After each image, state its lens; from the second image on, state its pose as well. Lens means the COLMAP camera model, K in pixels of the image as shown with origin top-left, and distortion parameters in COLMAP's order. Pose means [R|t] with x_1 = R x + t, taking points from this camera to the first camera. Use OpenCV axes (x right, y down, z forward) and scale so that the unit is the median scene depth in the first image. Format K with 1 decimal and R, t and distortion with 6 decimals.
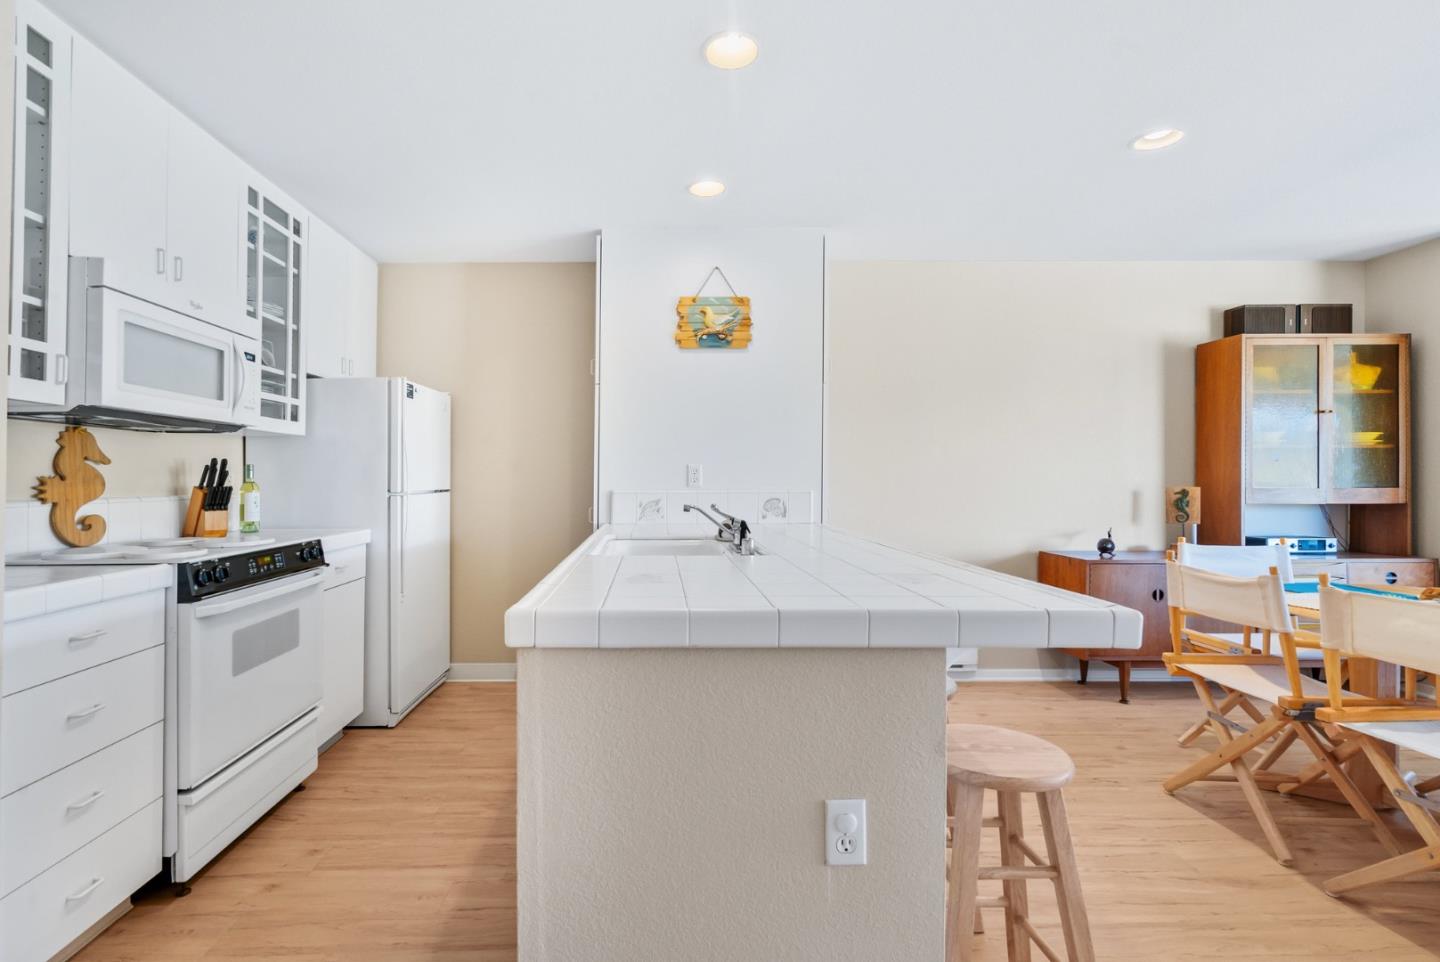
lens RADIAL K [[672.9, 0, 662.3], [0, 672.9, 472.3], [0, 0, 1]] dist [-0.023190, 0.000149]
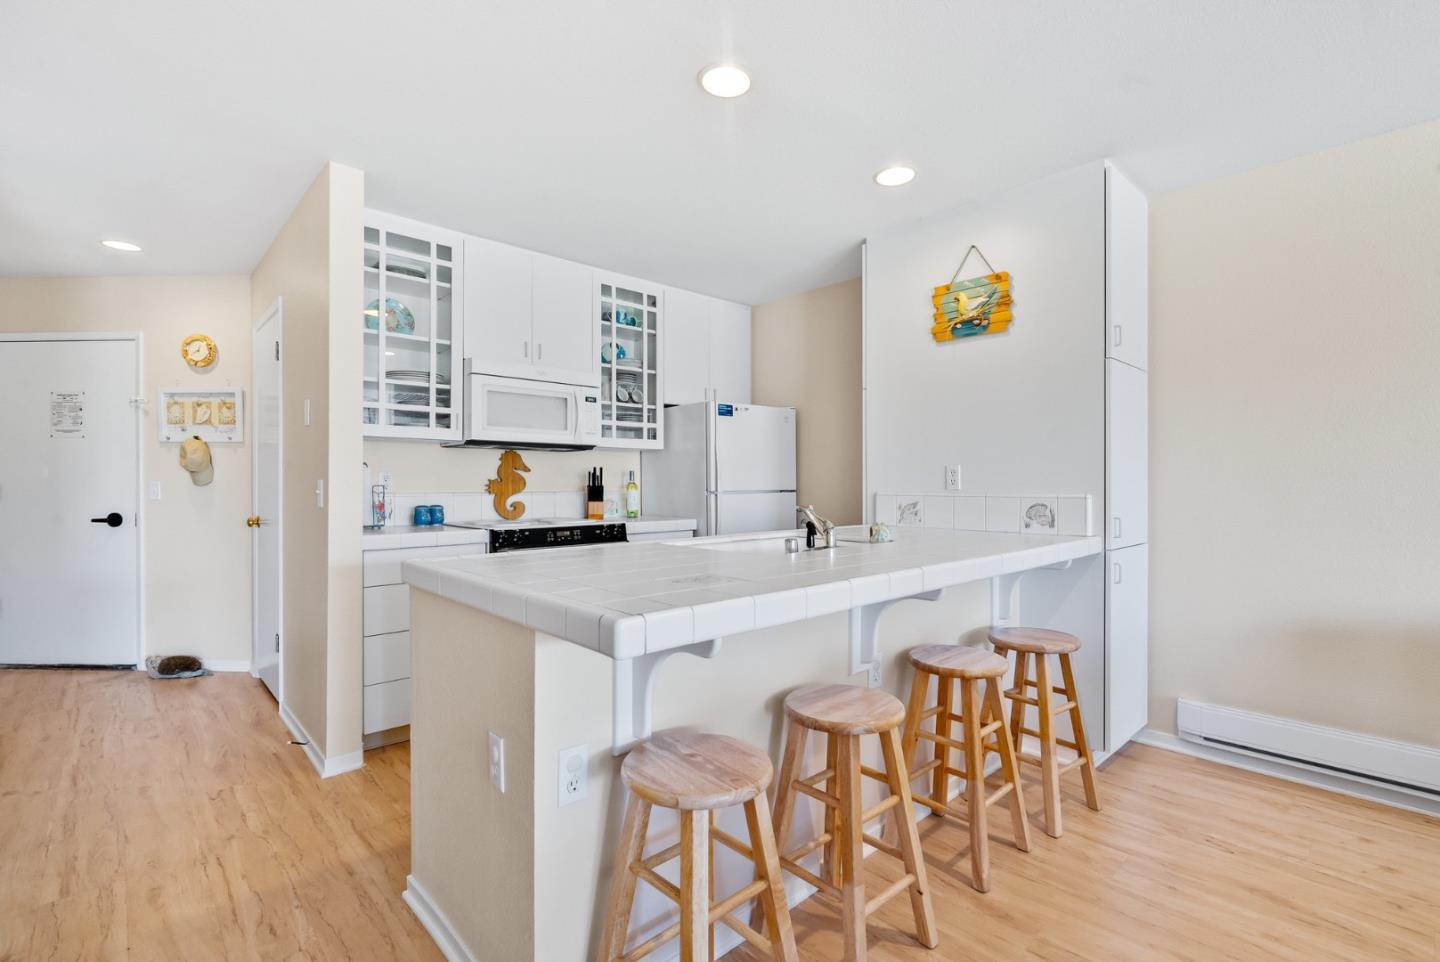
lens RADIAL K [[663.7, 0, 719.6], [0, 663.7, 470.0], [0, 0, 1]] dist [-0.001245, 0.000178]
pose [[0.674867, -0.010933, -0.737858, 0.635356], [0.006087, 0.999939, -0.009249, 0.001489], [0.737914, 0.001750, 0.674892, 0.188425]]
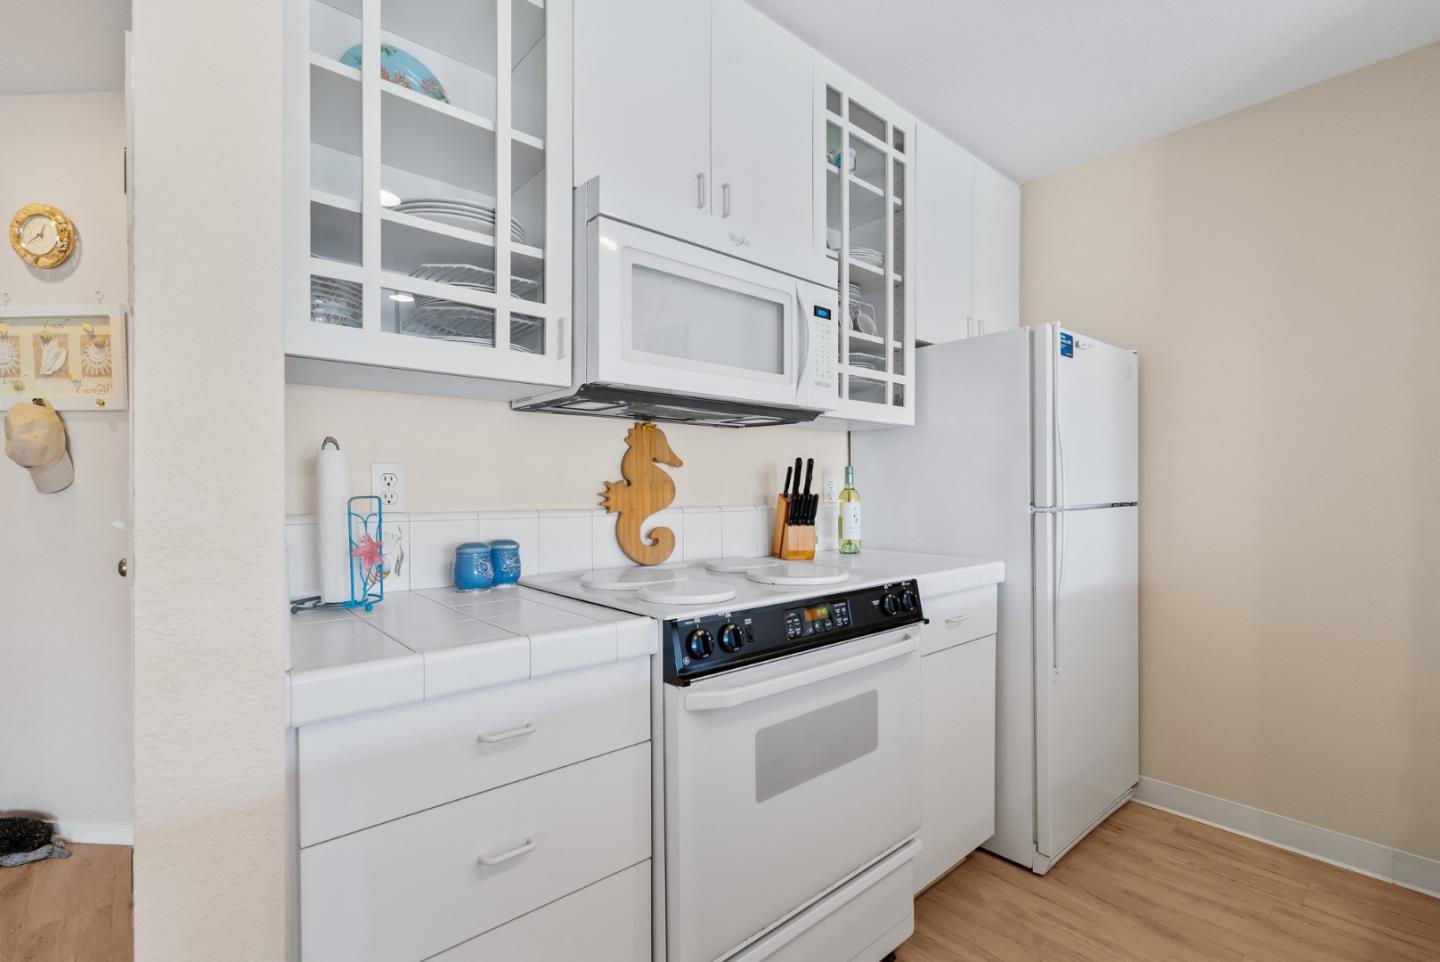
lens RADIAL K [[658.1, 0, 723.7], [0, 658.1, 477.2], [0, 0, 1]] dist [0.000124, -0.000318]
pose [[0.657203, -0.007026, -0.753681, -0.150252], [0.004885, 0.999975, -0.005062, 0.004731], [0.753698, -0.000354, 0.657221, 0.427772]]
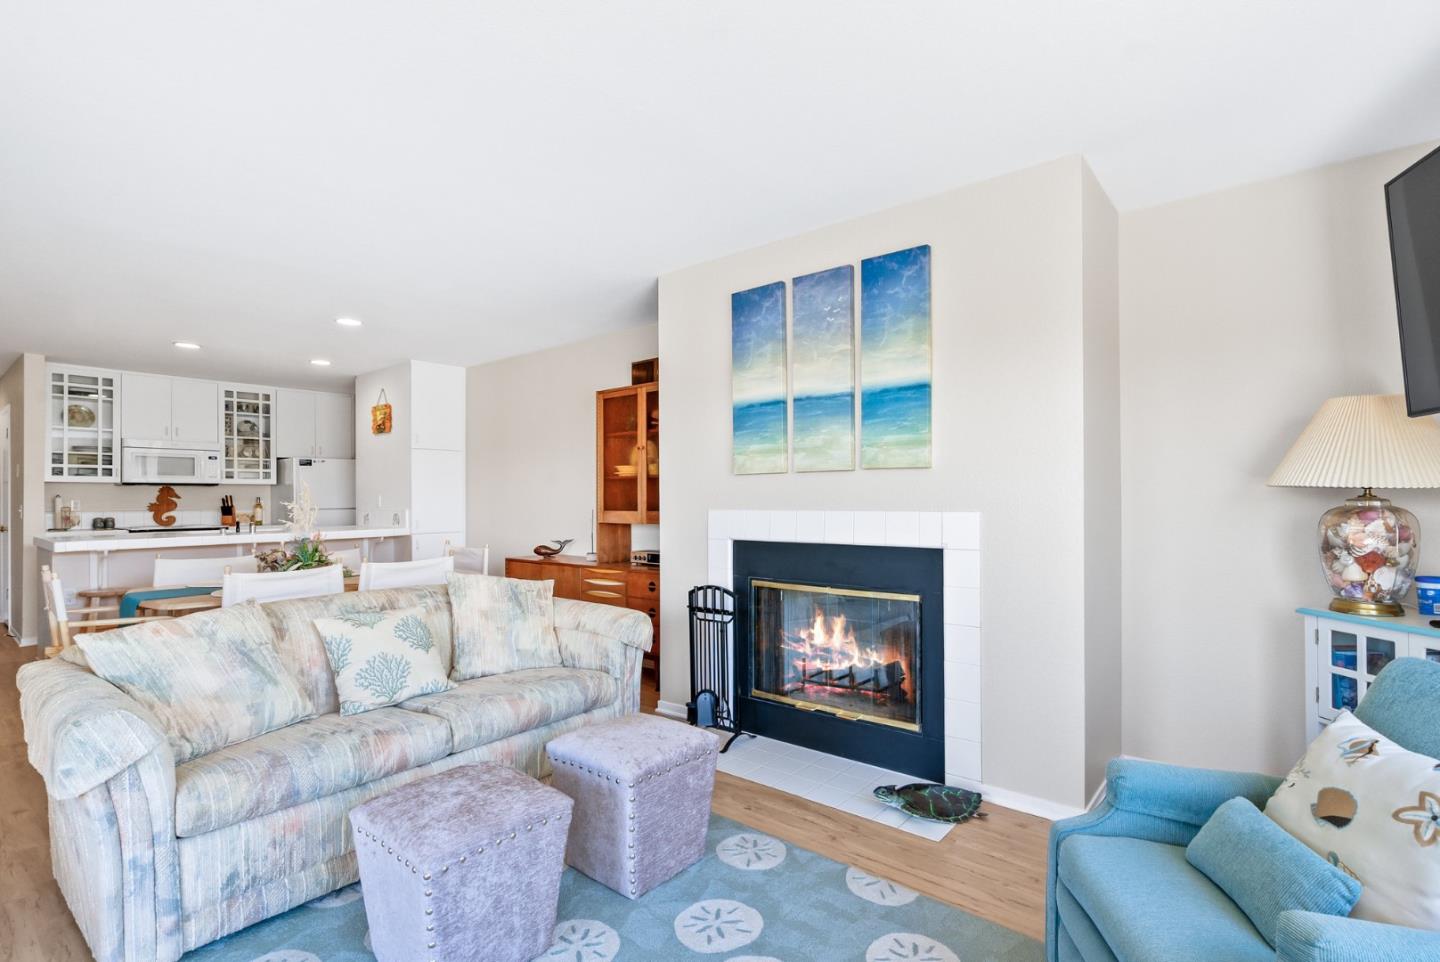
lens RADIAL K [[691.3, 0, 720.0], [0, 691.3, 481.0], [0, 0, 1]] dist [-0.002296, 0.000371]
pose [[0.764542, -0.017893, -0.644325, 2.534204], [0.010654, 0.999829, -0.015124, -0.015647], [0.644486, 0.004699, 0.764602, 0.181255]]
